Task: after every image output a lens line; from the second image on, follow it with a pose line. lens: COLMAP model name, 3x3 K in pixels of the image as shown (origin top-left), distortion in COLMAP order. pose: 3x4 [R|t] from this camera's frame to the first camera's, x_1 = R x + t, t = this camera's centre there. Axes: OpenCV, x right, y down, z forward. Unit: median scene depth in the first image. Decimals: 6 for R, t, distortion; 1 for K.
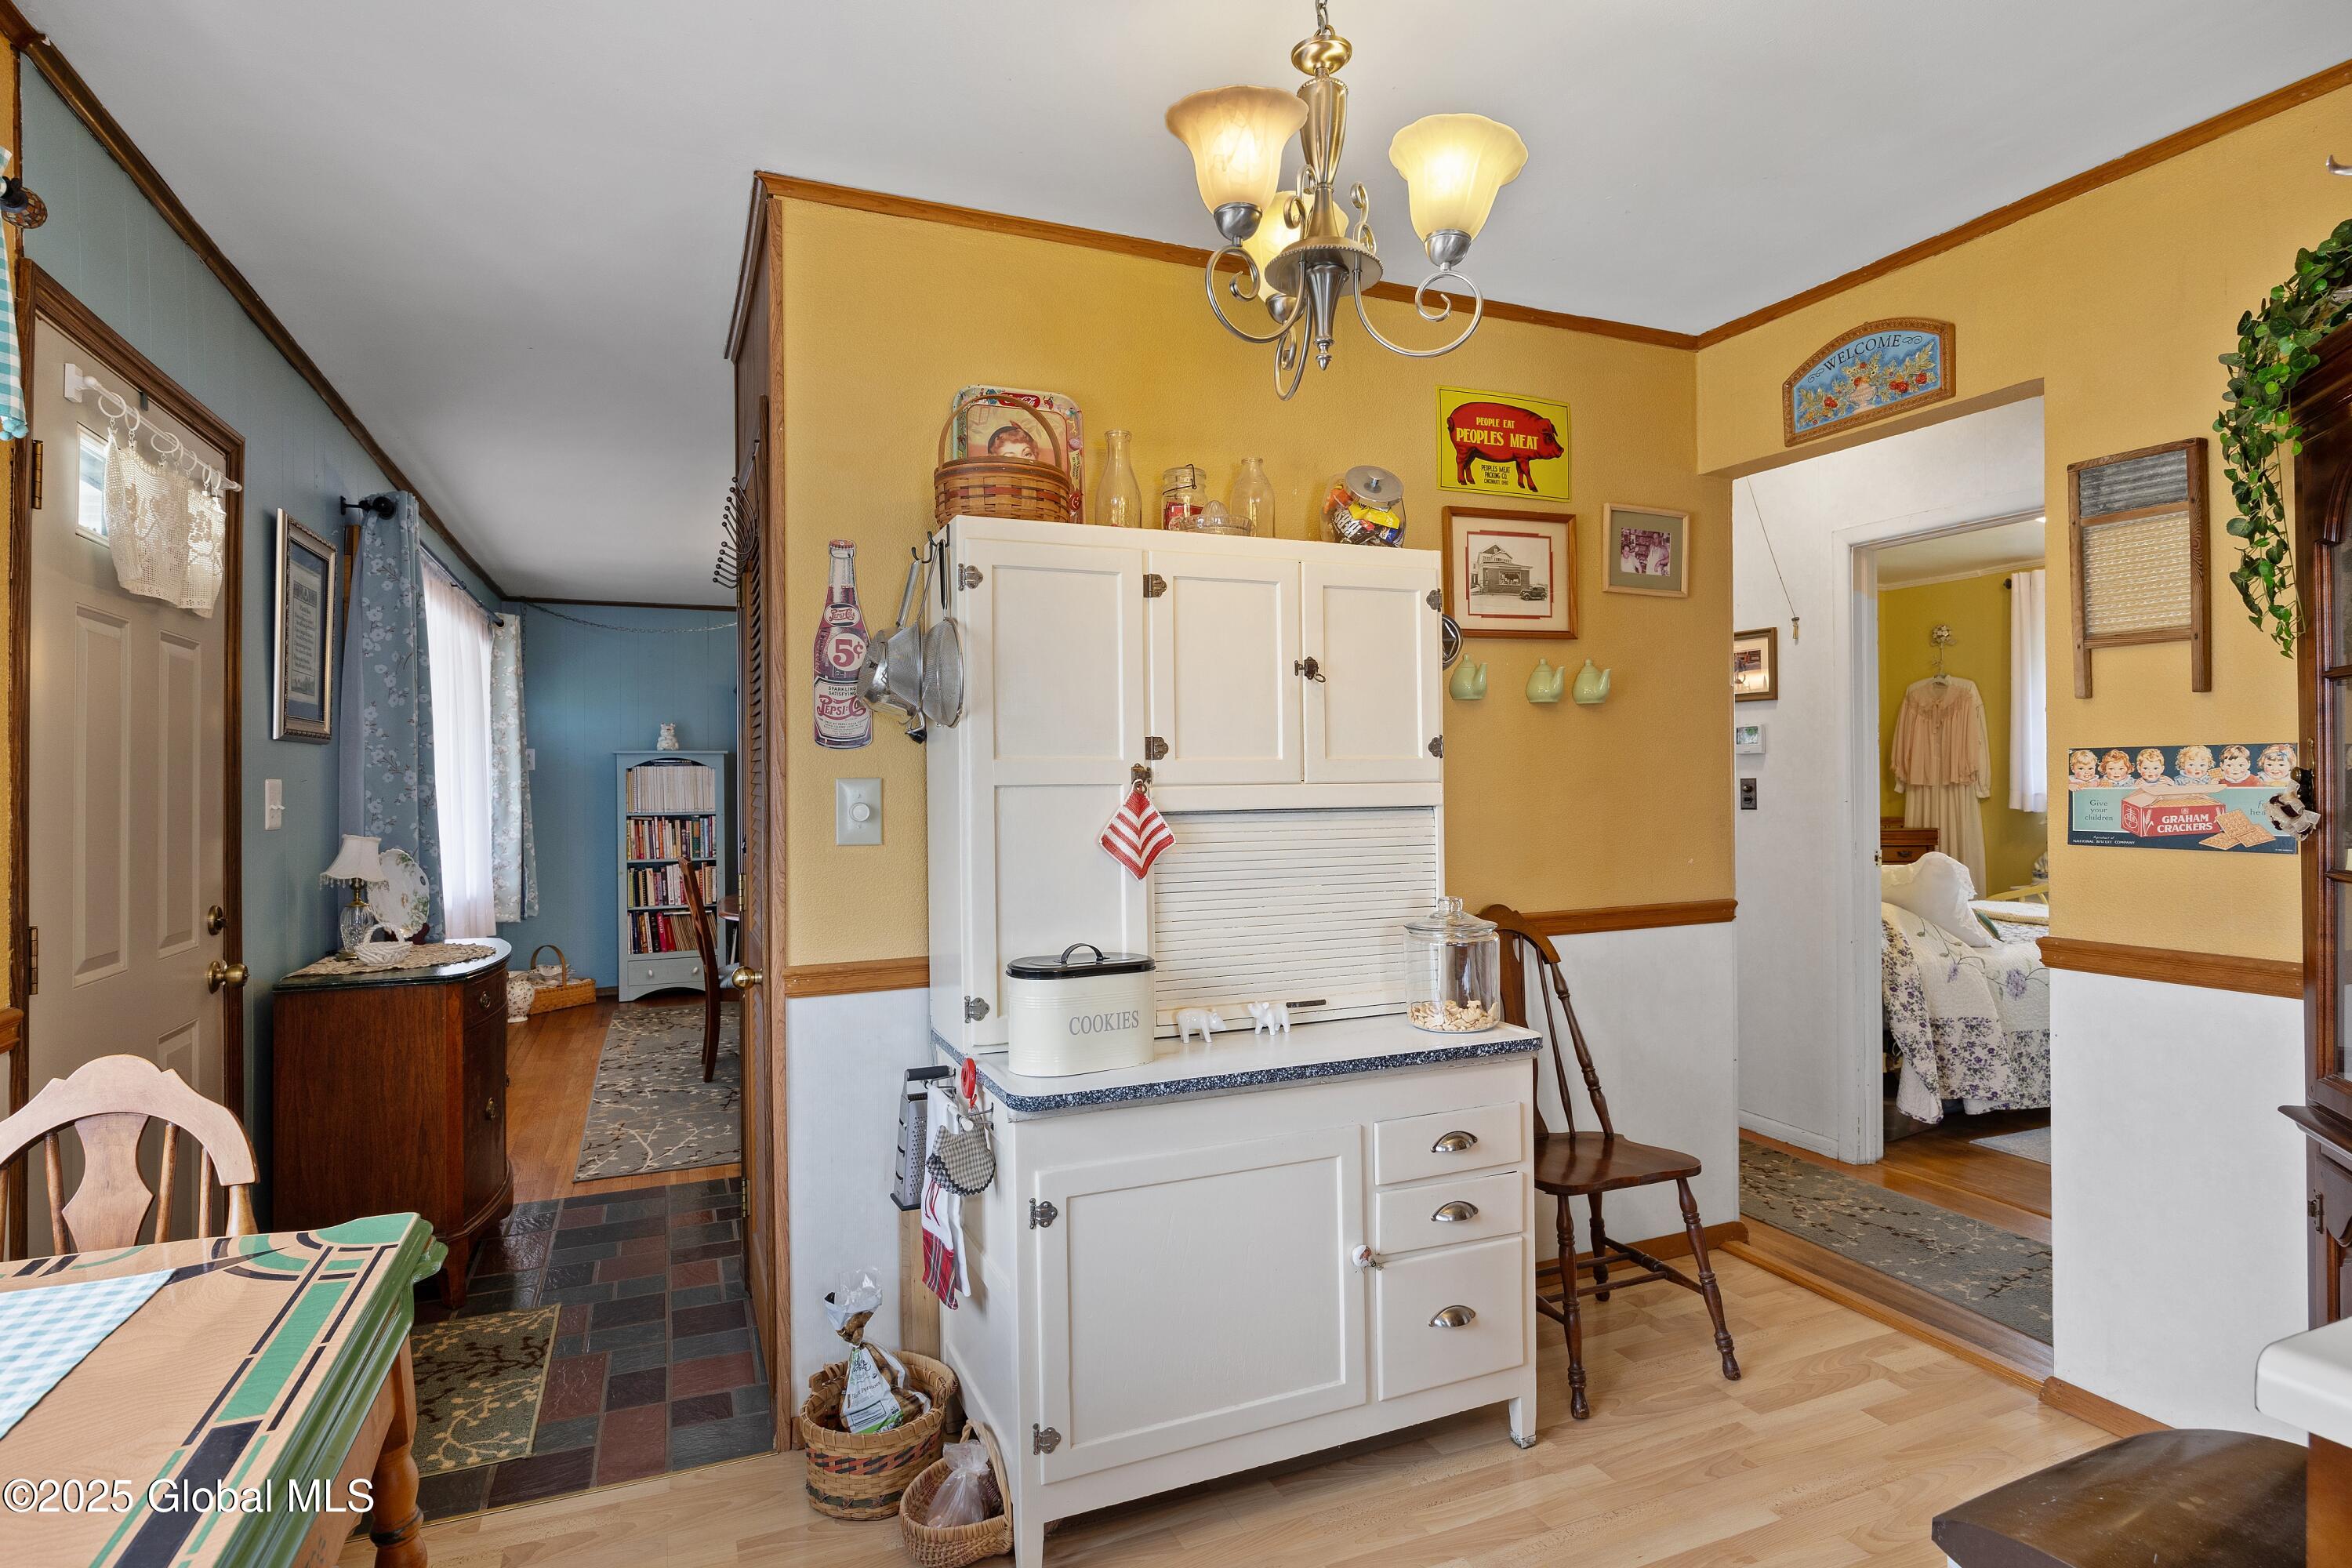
lens RADIAL K [[1234.0, 0, 1242.5], [0, 1234.0, 773.3], [0, 0, 1]] dist [-0.000304, 0.000154]
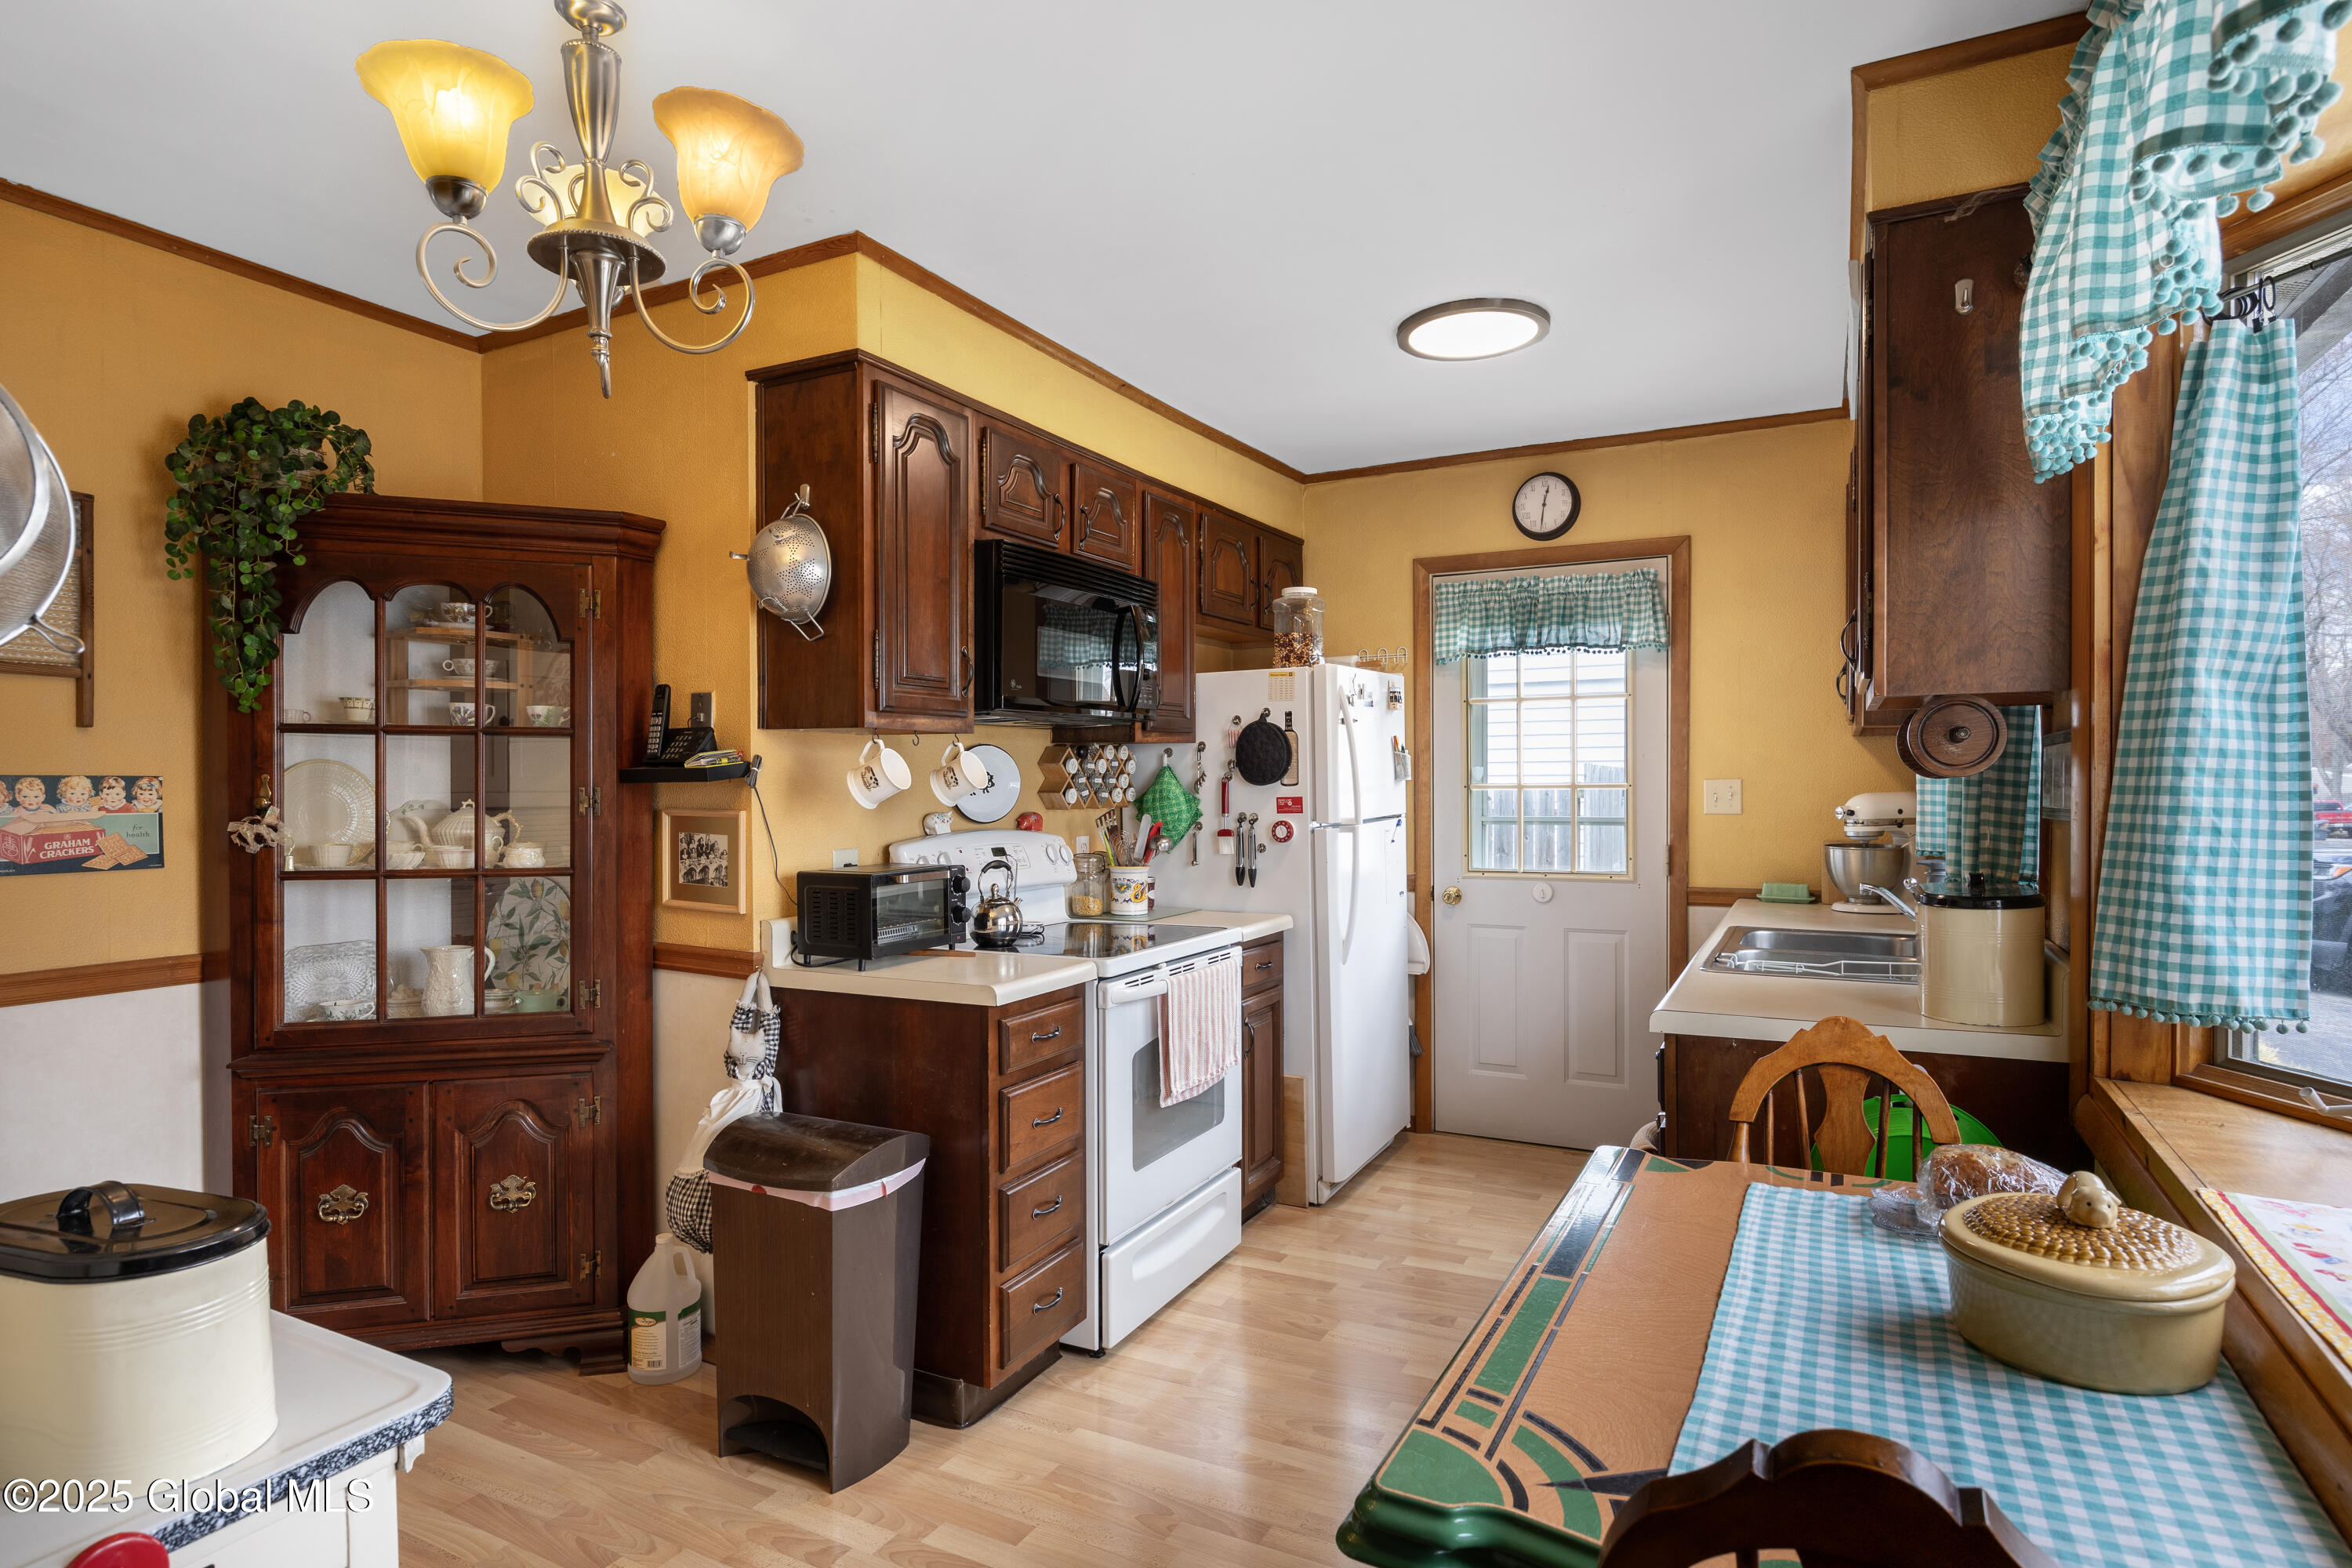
lens RADIAL K [[1234.0, 0, 1180.7], [0, 1234.0, 786.8], [0, 0, 1]] dist [-0.000304, 0.000154]
pose [[-0.612786, 0.008528, 0.790203, -0.692187], [0.001694, 0.999954, -0.009478, -0.001068], [-0.790247, -0.004469, -0.612772, 0.912920]]
